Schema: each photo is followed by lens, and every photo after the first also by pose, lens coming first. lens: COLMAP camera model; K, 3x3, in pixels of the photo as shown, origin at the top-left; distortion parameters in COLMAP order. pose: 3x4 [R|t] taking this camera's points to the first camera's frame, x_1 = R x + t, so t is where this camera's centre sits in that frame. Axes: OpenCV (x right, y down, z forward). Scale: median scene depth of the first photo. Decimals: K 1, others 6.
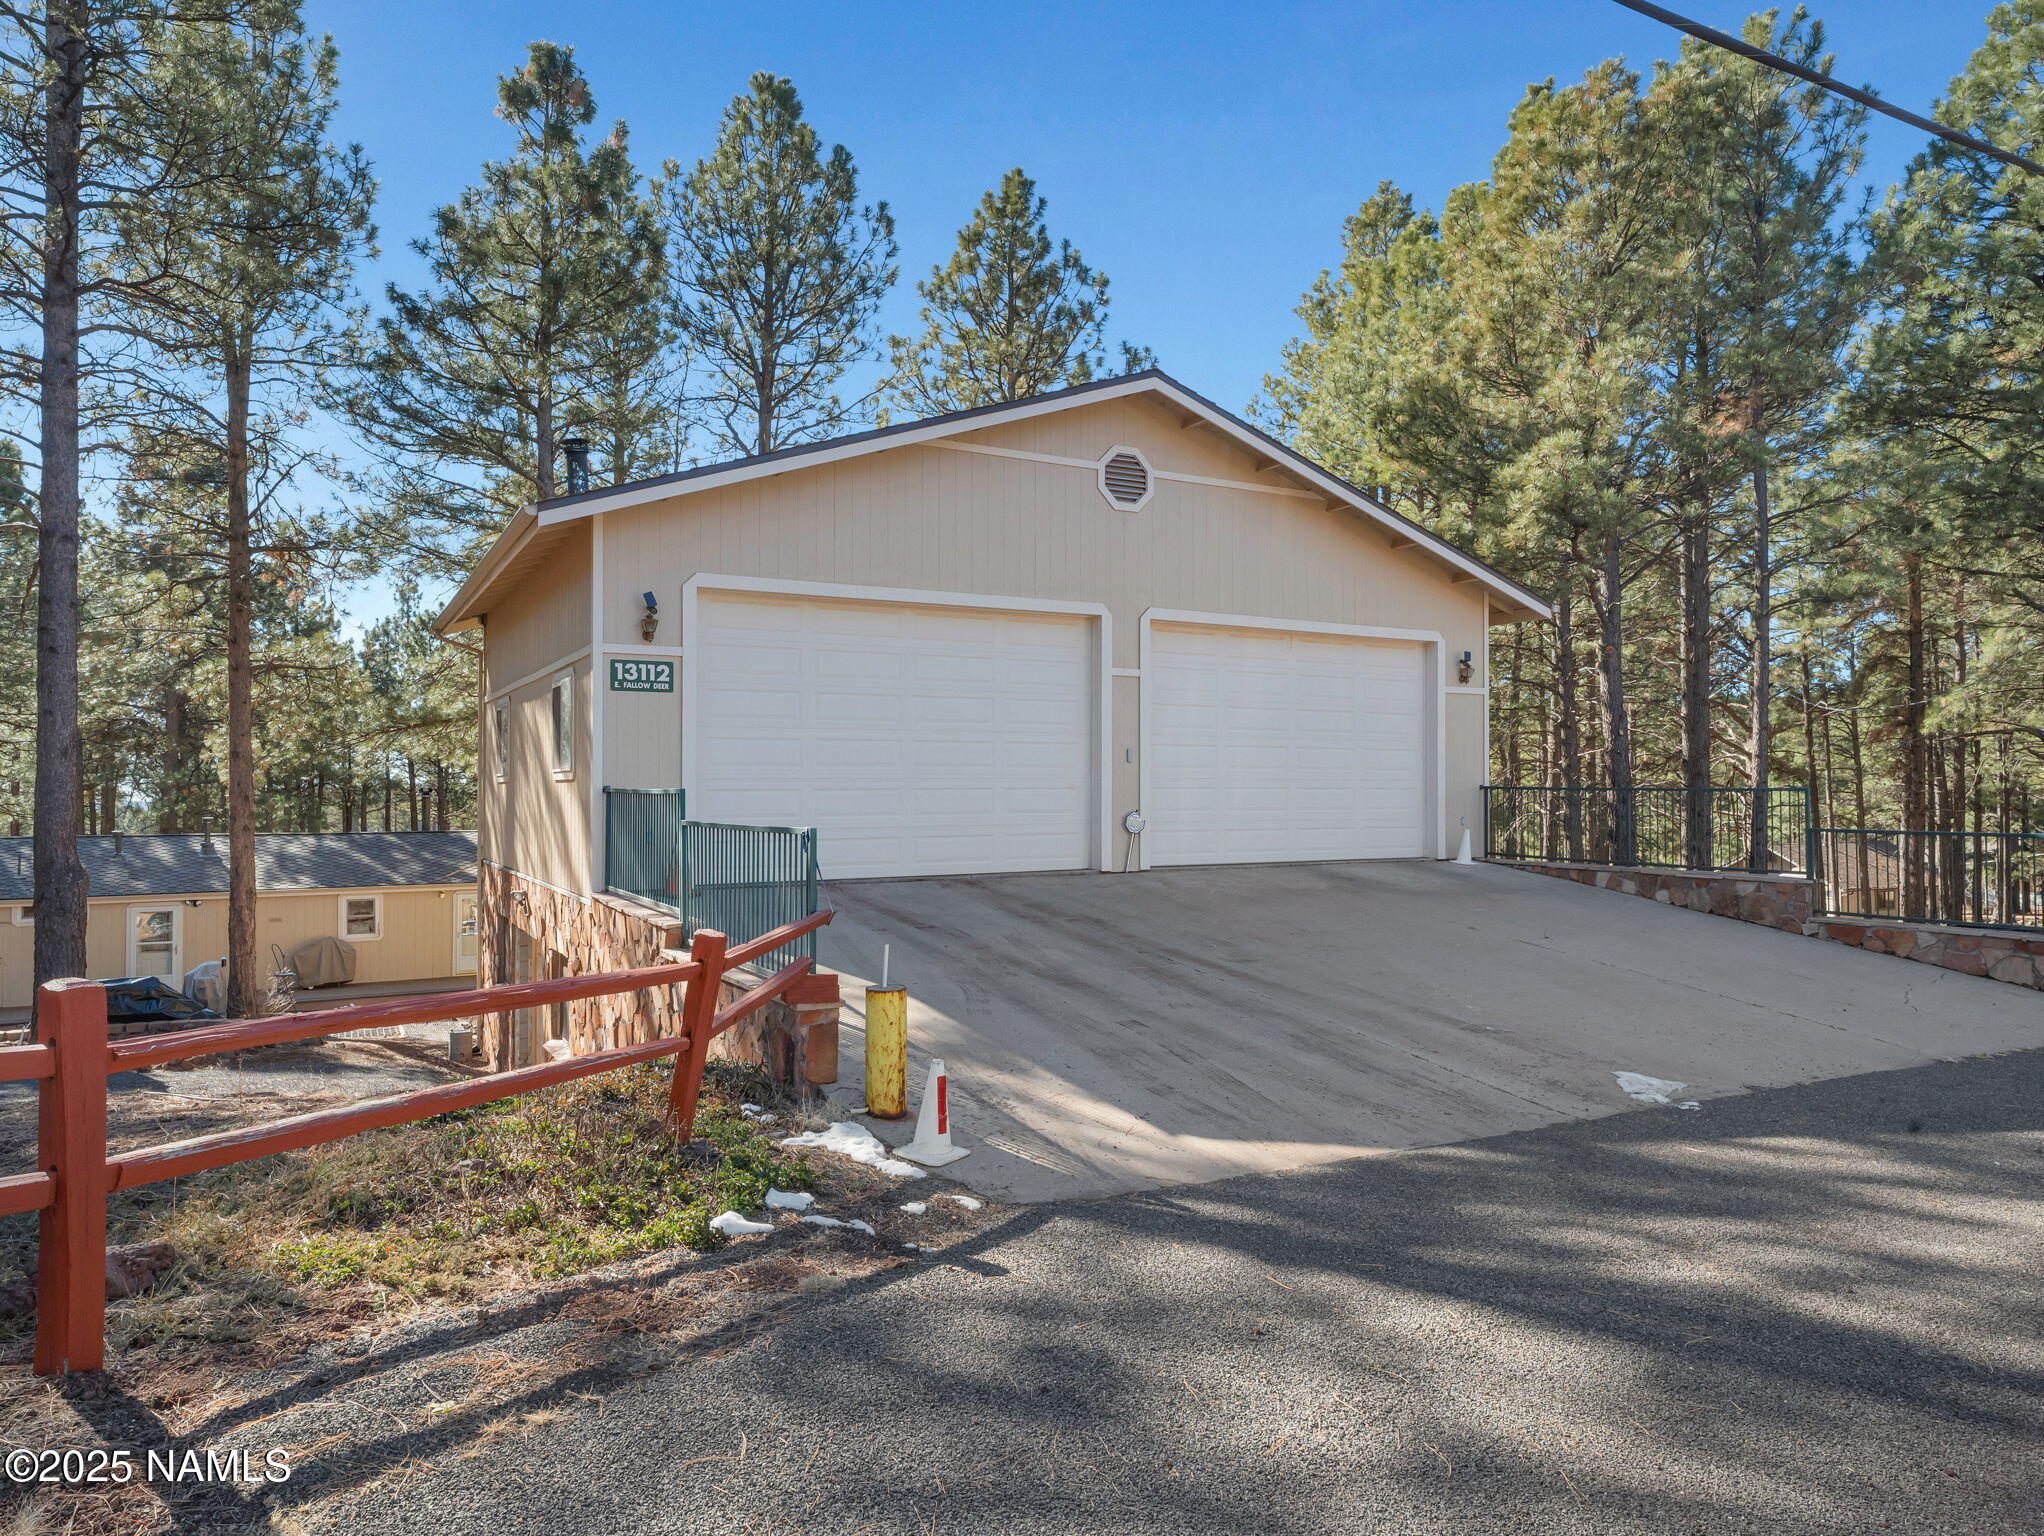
lens RADIAL K [[1263.1, 0, 1006.2], [0, 1263.1, 775.4], [0, 0, 1]] dist [-0.010703, 0.002501]
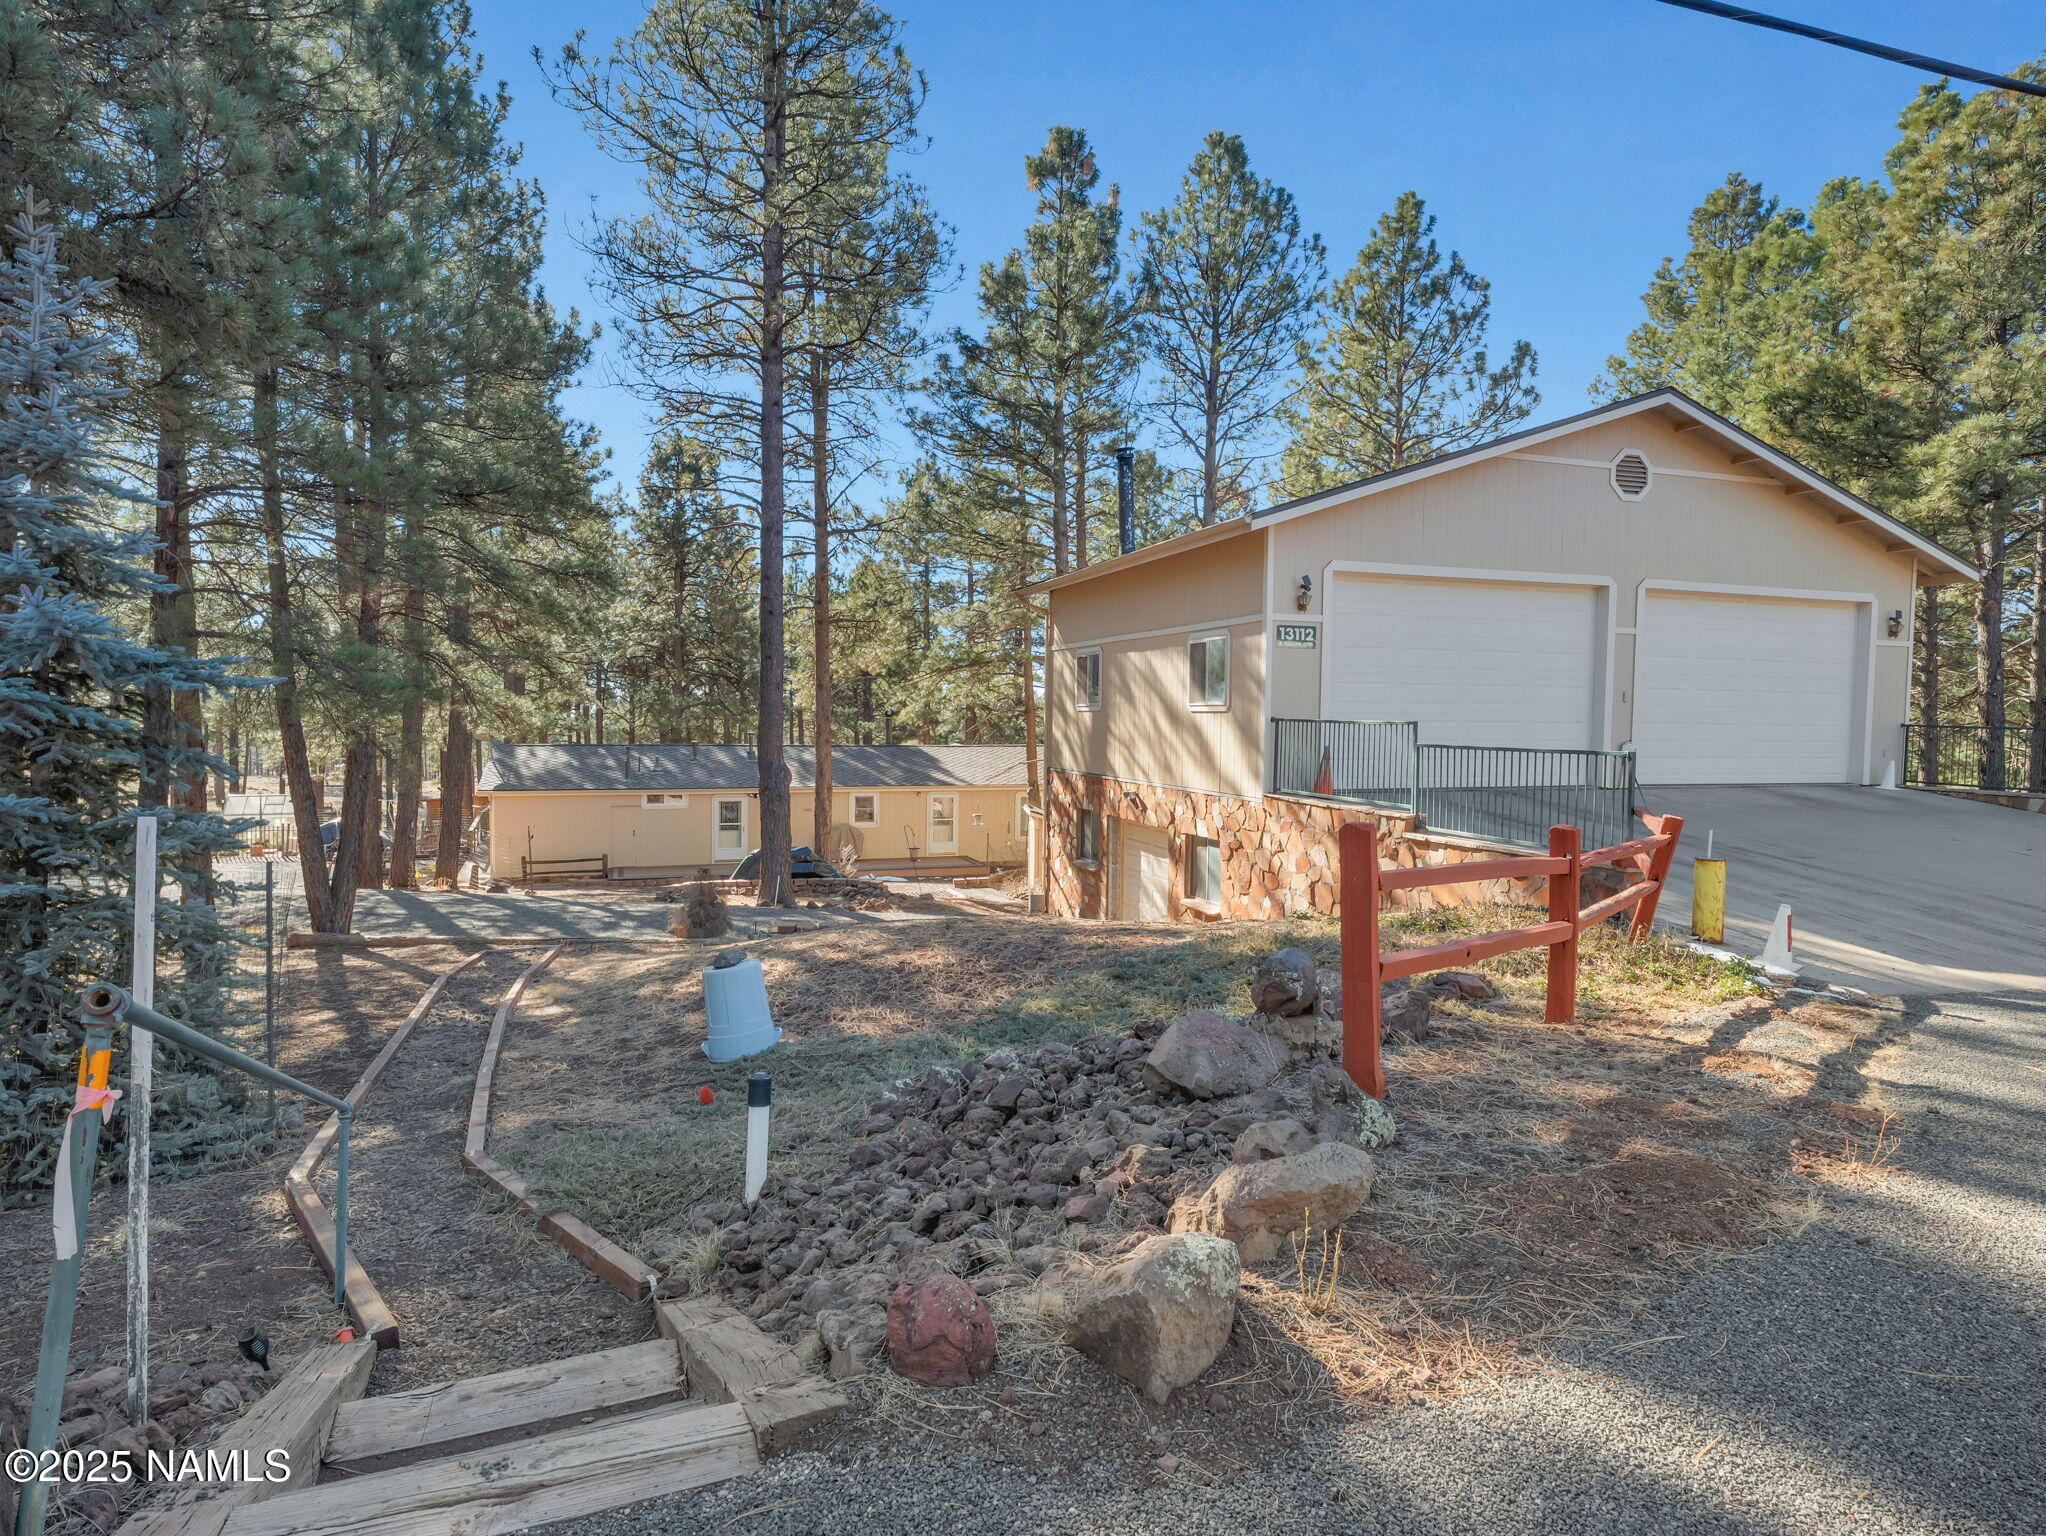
lens RADIAL K [[1092.5, 0, 1023.0], [0, 1092.5, 768.0], [0, 0, 1]] dist [-0.005238, 0.000676]
pose [[0.983471, 0.021203, -0.179818, -0.210434], [-0.010399, 0.998095, 0.060815, -0.003284], [0.180765, -0.057940, 0.981818, -0.132680]]
